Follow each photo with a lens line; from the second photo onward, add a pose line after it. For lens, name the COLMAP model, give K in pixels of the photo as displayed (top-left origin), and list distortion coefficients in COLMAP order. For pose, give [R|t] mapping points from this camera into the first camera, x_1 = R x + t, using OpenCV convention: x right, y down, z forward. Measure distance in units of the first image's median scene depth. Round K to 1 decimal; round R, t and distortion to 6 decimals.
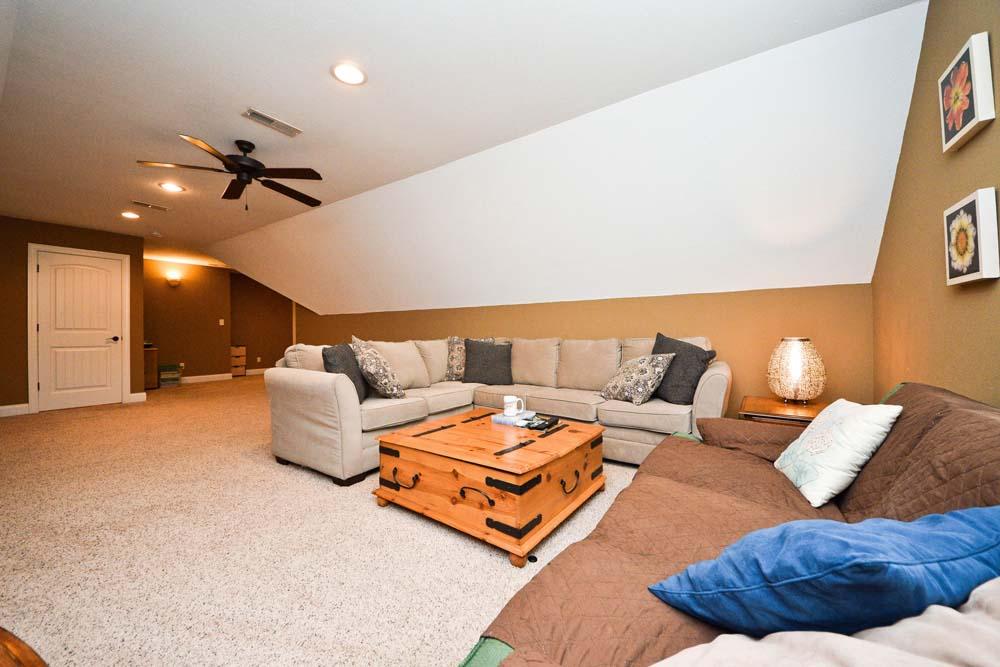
lens RADIAL K [[370.6, 0, 500.0], [0, 370.6, 333.5], [0, 0, 1]] dist [0.000147, -0.007249]
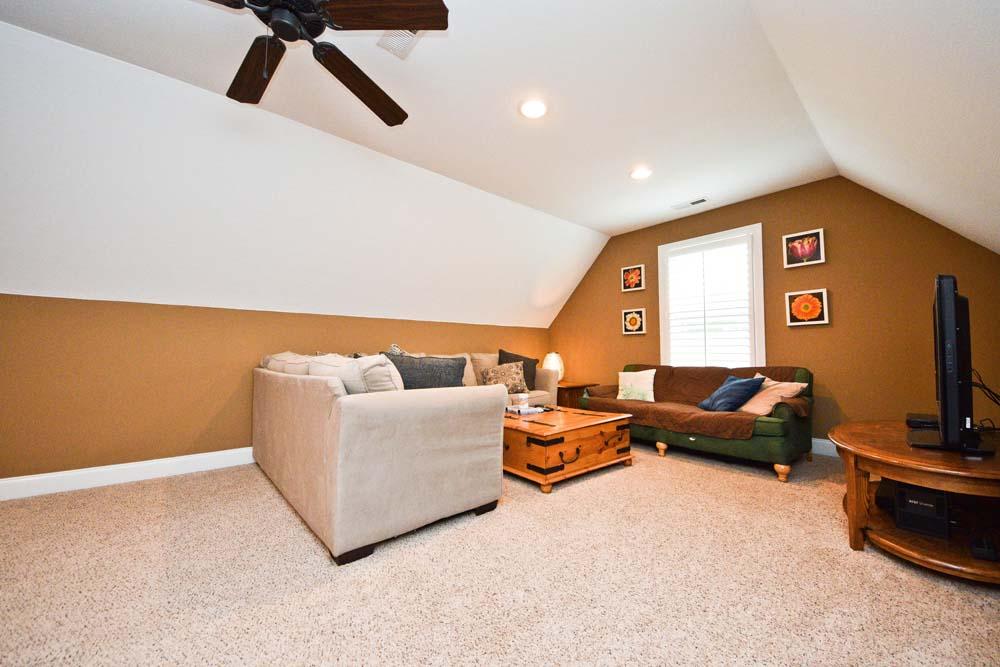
lens RADIAL K [[363.8, 0, 498.1], [0, 363.8, 338.0], [0, 0, 1]] dist [-0.000826, -0.000215]
pose [[0.269039, 0.047455, 0.961960, -1.615238], [-0.003774, 0.998830, -0.048218, 0.045379], [-0.963122, 0.009342, 0.268903, 0.926795]]
